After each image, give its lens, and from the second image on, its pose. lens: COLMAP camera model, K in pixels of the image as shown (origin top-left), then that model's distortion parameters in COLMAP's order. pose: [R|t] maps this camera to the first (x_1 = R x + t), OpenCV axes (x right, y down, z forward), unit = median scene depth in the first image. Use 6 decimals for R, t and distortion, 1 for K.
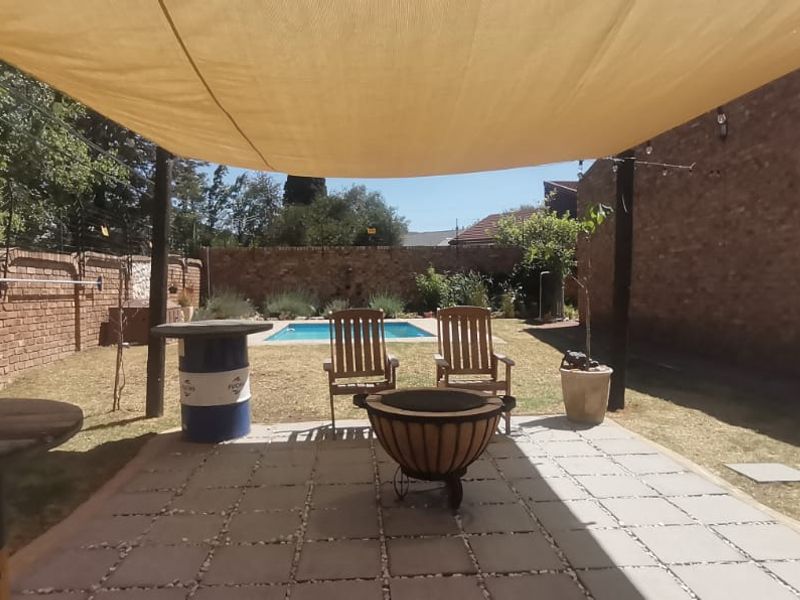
lens RADIAL K [[635.8, 0, 400.0], [0, 635.8, 300.0], [0, 0, 1]] dist [0.022501, 0.005907]
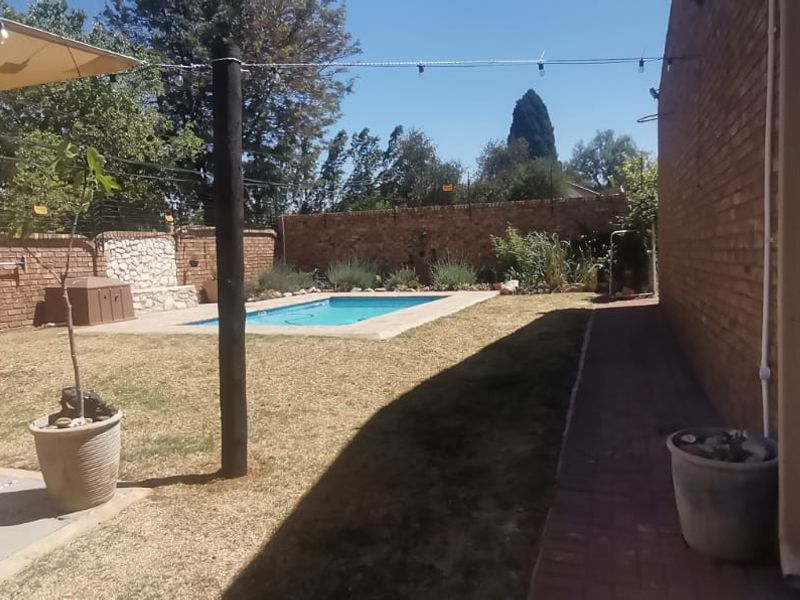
lens RADIAL K [[635.8, 0, 400.0], [0, 635.8, 300.0], [0, 0, 1]] dist [0.022501, 0.005907]
pose [[0.901346, 0.012514, -0.432919, 0.277694], [0.016441, 0.997873, 0.063075, -0.012574], [0.432787, -0.063970, 0.899224, 0.192343]]
